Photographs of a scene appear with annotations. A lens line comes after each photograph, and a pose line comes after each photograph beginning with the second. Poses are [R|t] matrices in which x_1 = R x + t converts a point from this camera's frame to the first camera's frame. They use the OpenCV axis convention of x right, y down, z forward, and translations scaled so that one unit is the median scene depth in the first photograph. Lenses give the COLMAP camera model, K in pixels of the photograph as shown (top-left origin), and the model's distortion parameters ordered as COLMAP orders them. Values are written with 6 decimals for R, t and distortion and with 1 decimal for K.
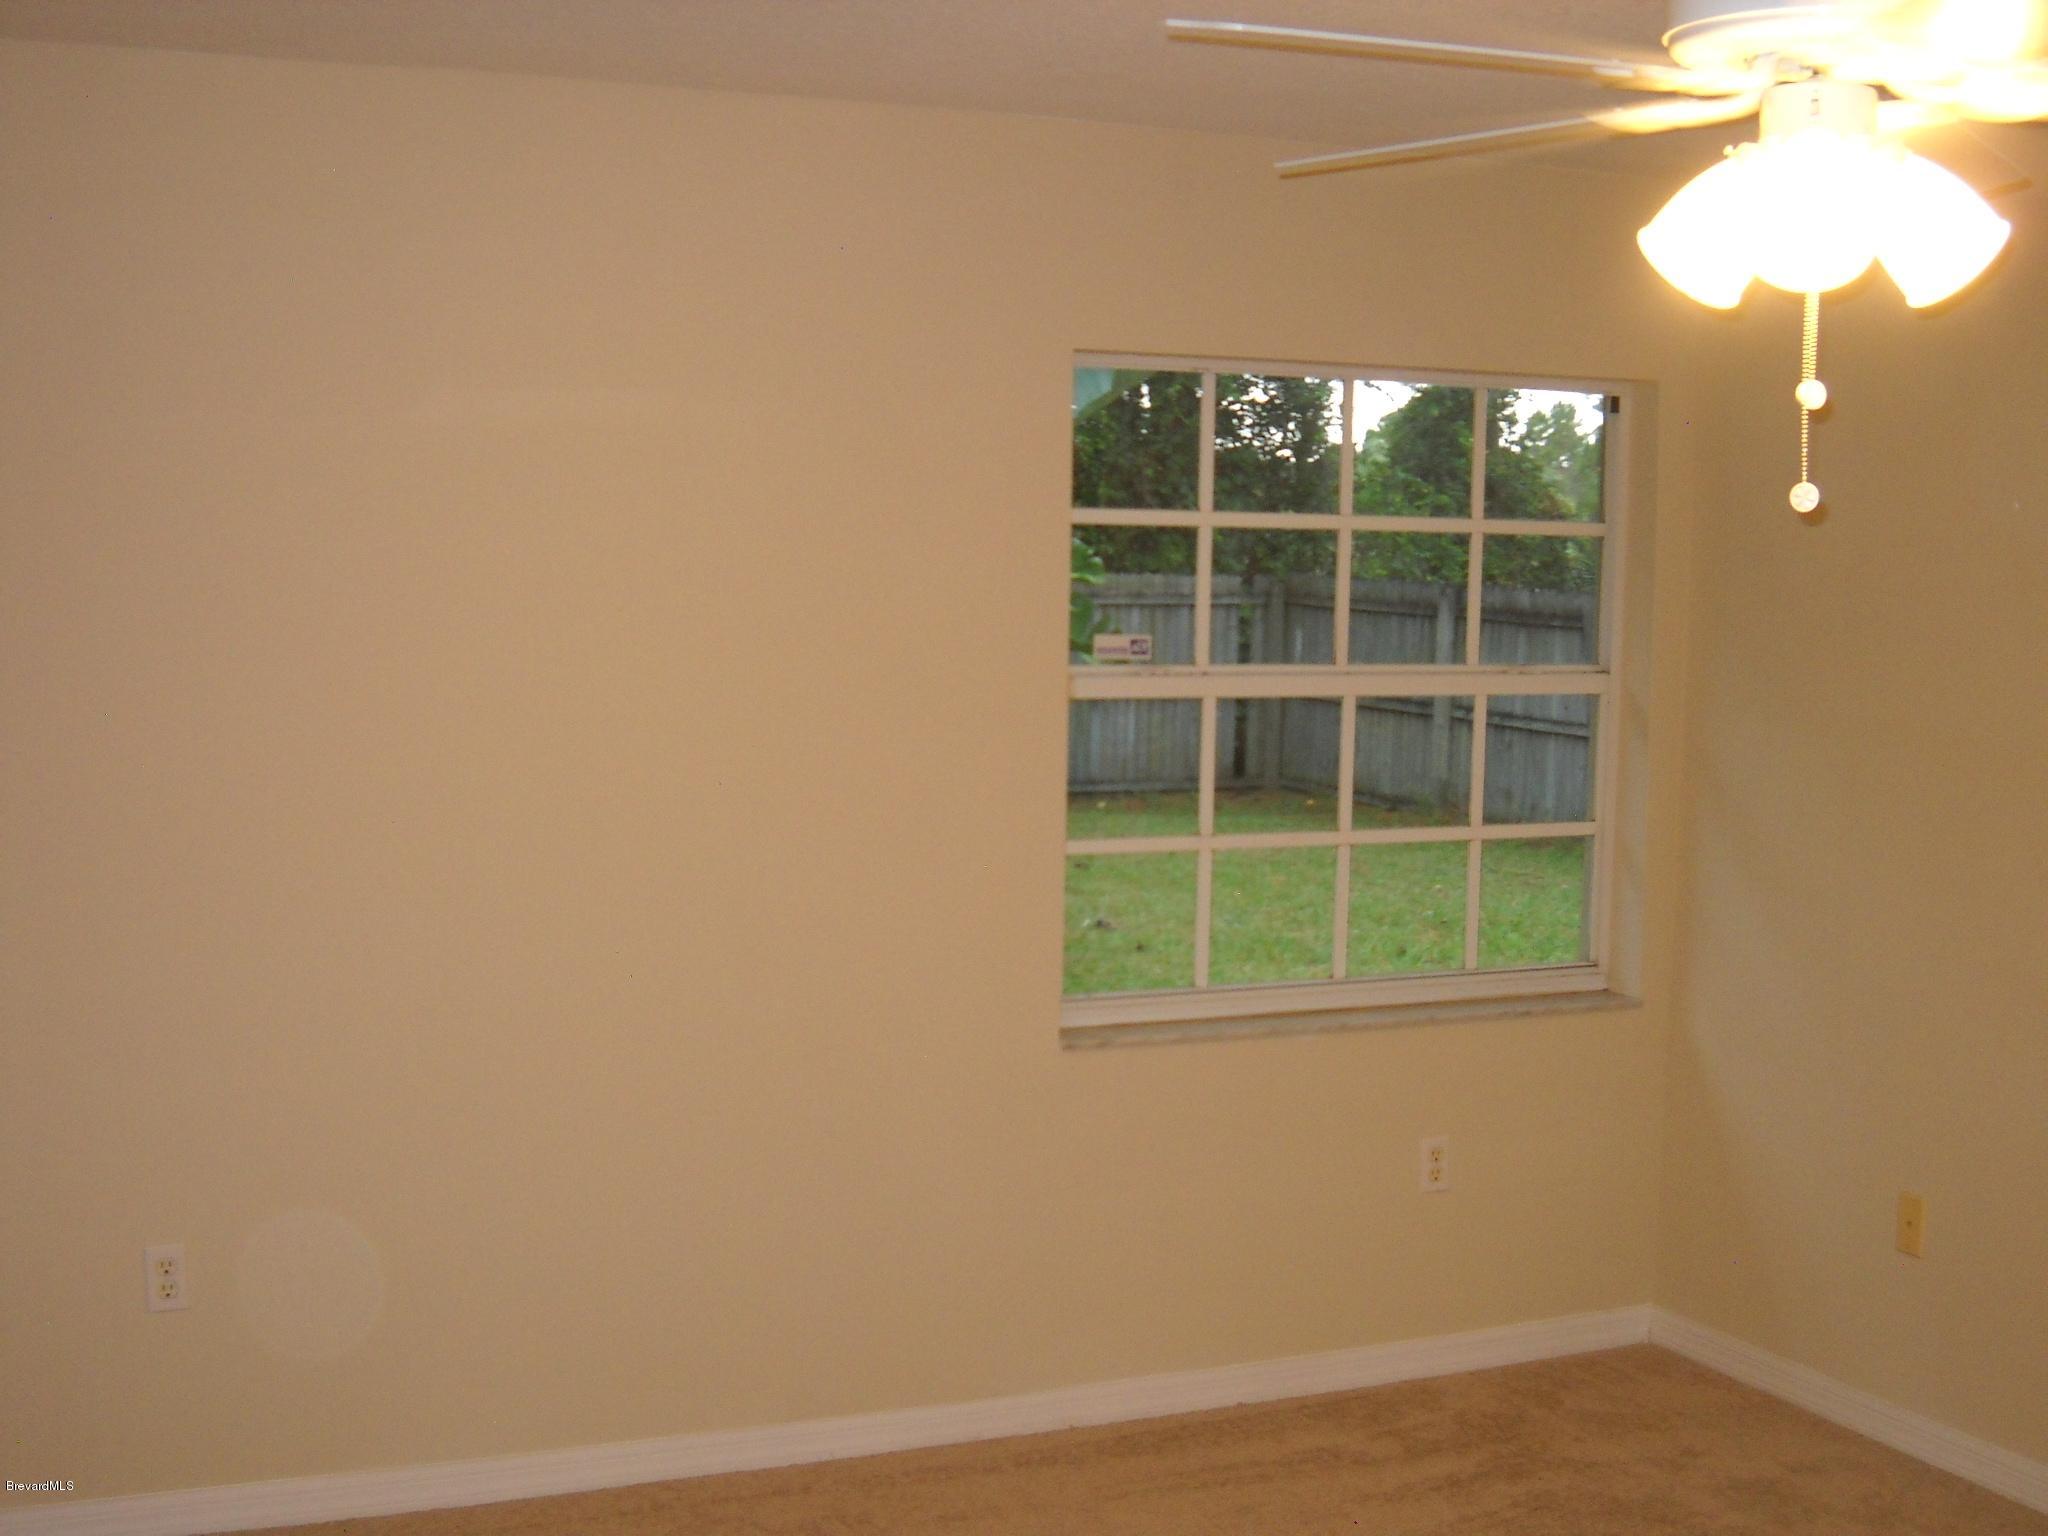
lens RADIAL K [[2706.2, 0, 1032.0], [0, 2706.2, 763.7], [0, 0, 1]] dist [-0.187615, 0.144192]
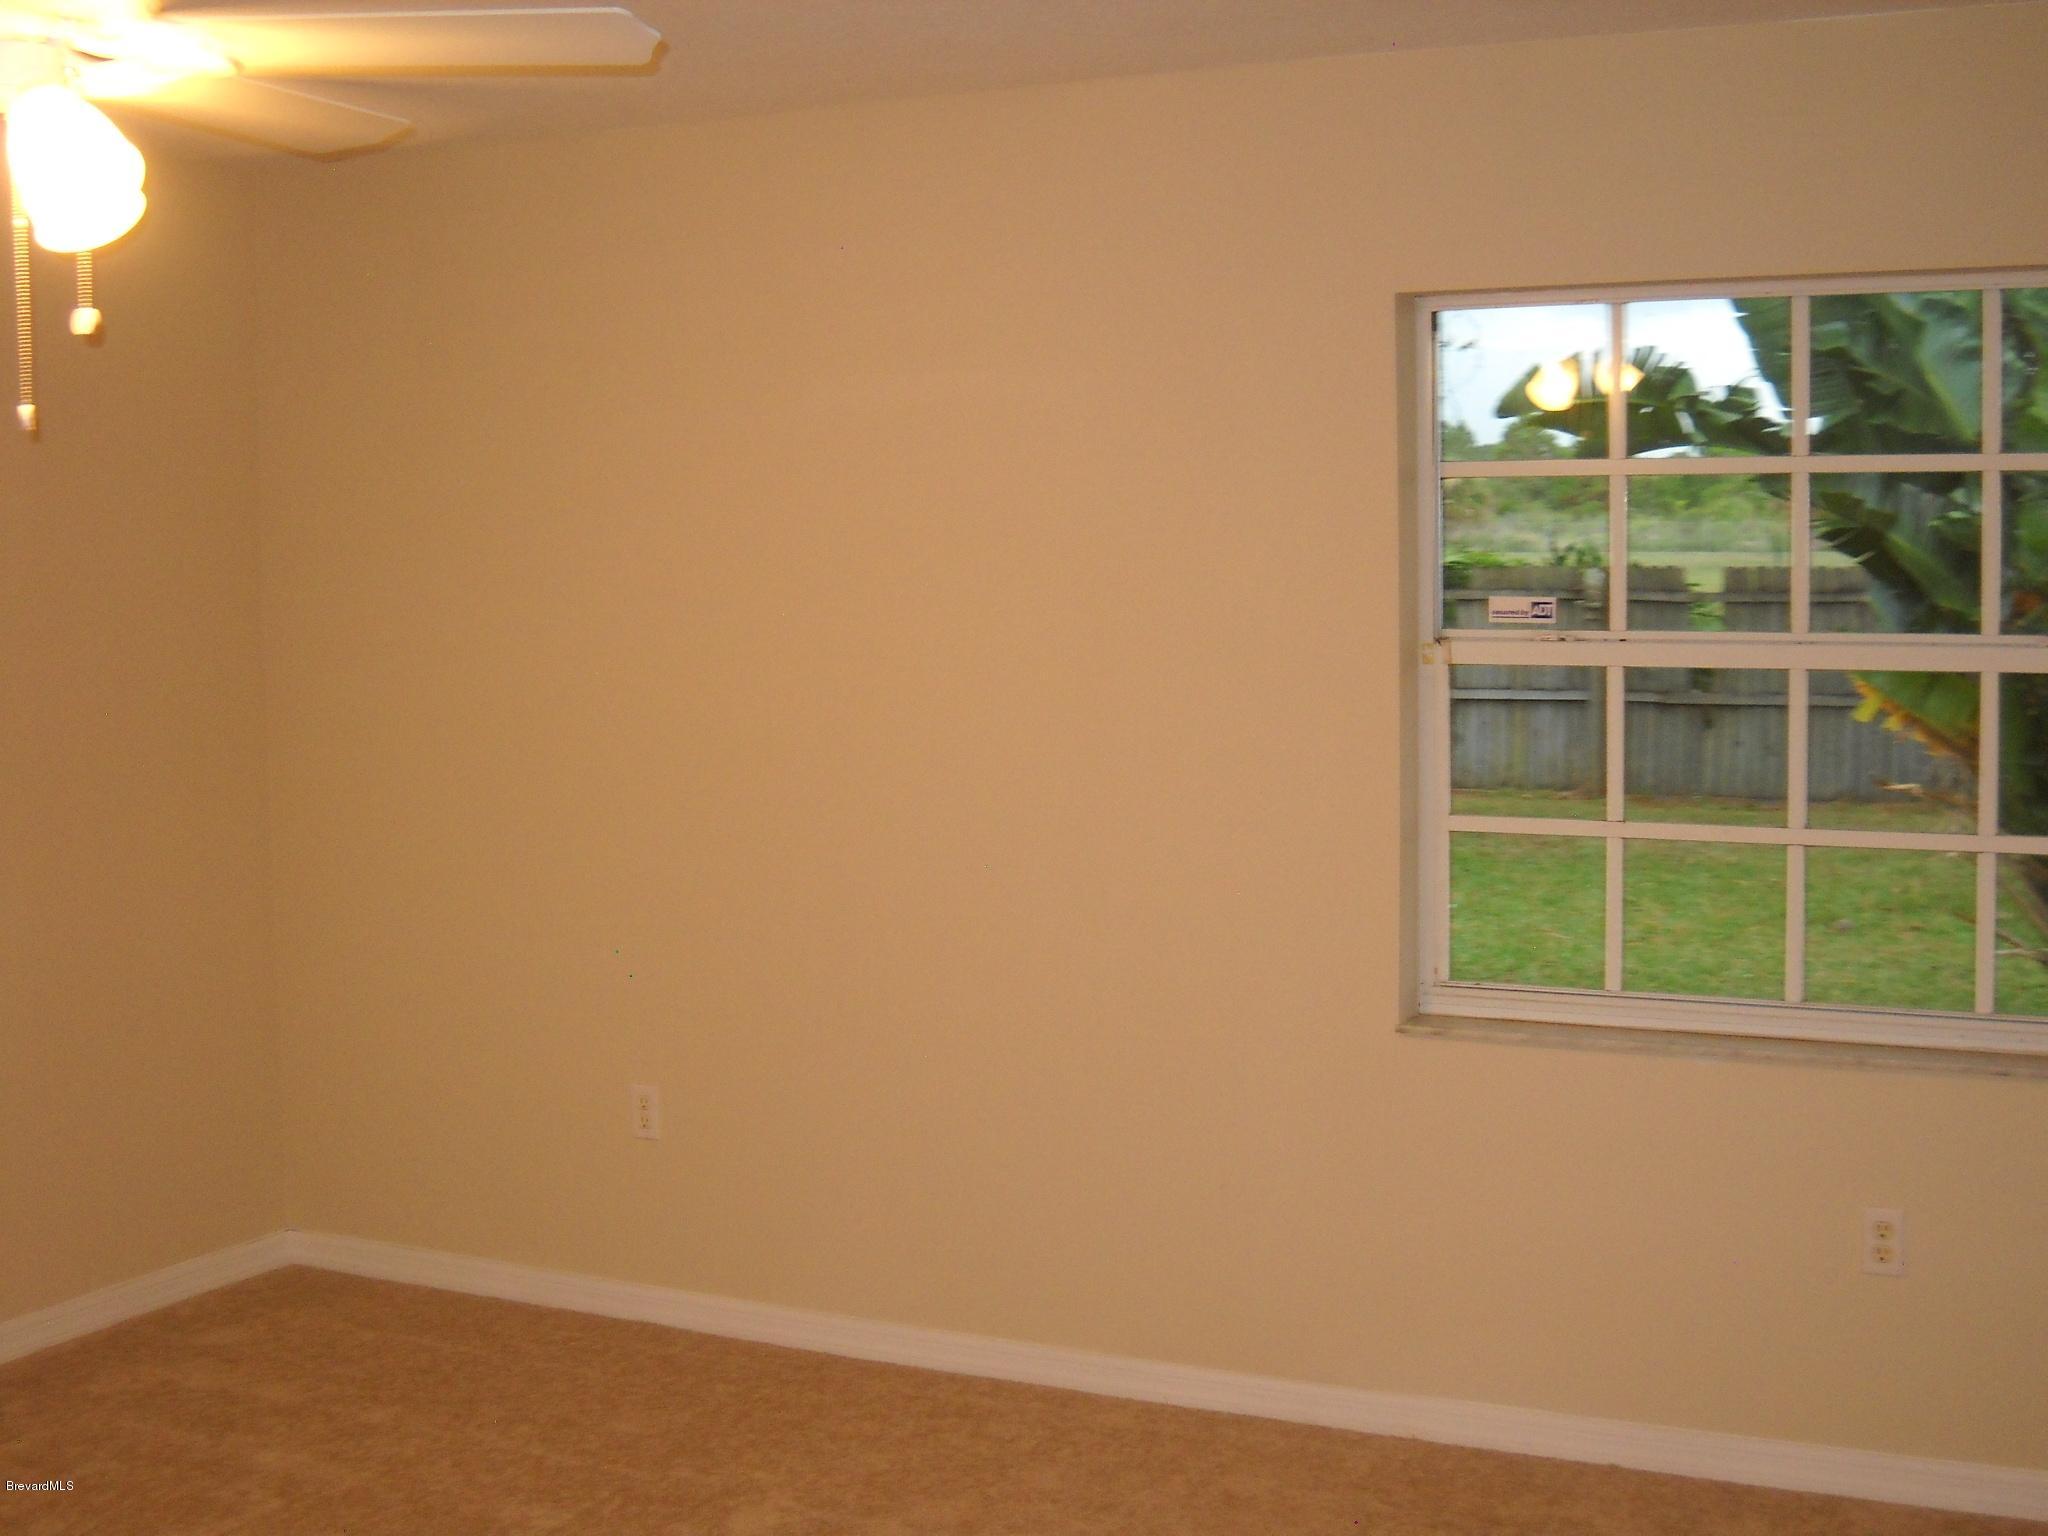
lens RADIAL K [[2695.9, 0, 1023.4], [0, 2695.9, 698.1], [0, 0, 1]] dist [-0.135540, 0.046998]
pose [[0.616201, 0.028800, -0.787062, 0.643631], [-0.038900, 0.999224, 0.006108, -0.012021], [0.786627, 0.026853, 0.616844, 0.300820]]
